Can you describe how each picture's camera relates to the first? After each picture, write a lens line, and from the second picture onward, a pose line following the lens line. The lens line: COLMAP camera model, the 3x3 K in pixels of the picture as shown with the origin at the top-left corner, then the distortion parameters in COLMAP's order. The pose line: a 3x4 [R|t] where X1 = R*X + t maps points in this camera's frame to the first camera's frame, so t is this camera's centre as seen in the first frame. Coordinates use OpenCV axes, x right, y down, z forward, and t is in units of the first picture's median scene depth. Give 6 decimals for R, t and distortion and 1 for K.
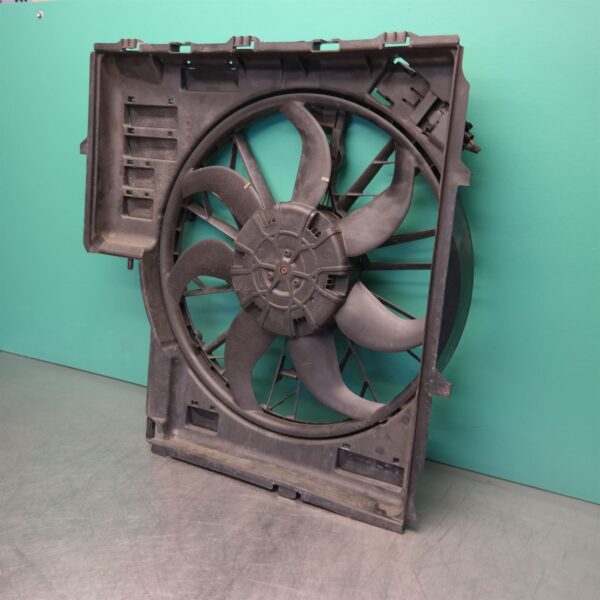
lens RADIAL K [[721.1, 0, 300.0], [0, 721.1, 300.0], [0, 0, 1]] dist [0.012175, 0.013650]
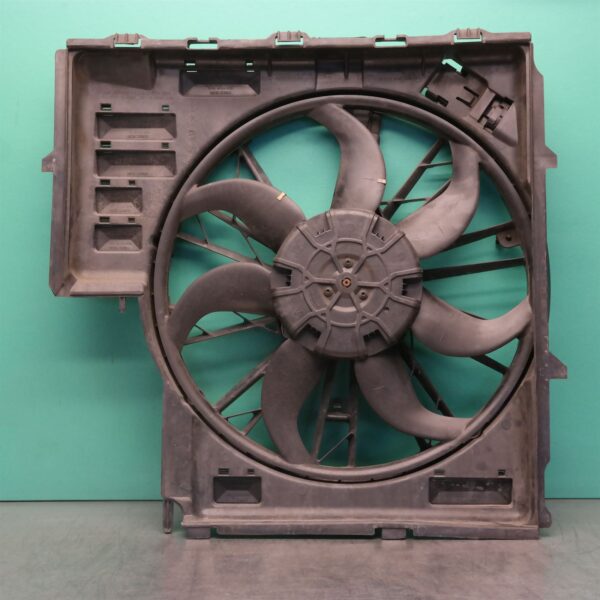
lens RADIAL K [[1124.1, 0, 300.0], [0, 1124.1, 300.0], [0, 0, 1]] dist [0.022095, -0.066899]
pose [[0.881963, -0.040188, 0.469603, -0.710516], [0.150295, 0.968323, -0.199402, 0.242519], [-0.446714, 0.246445, 0.860065, -0.154635]]
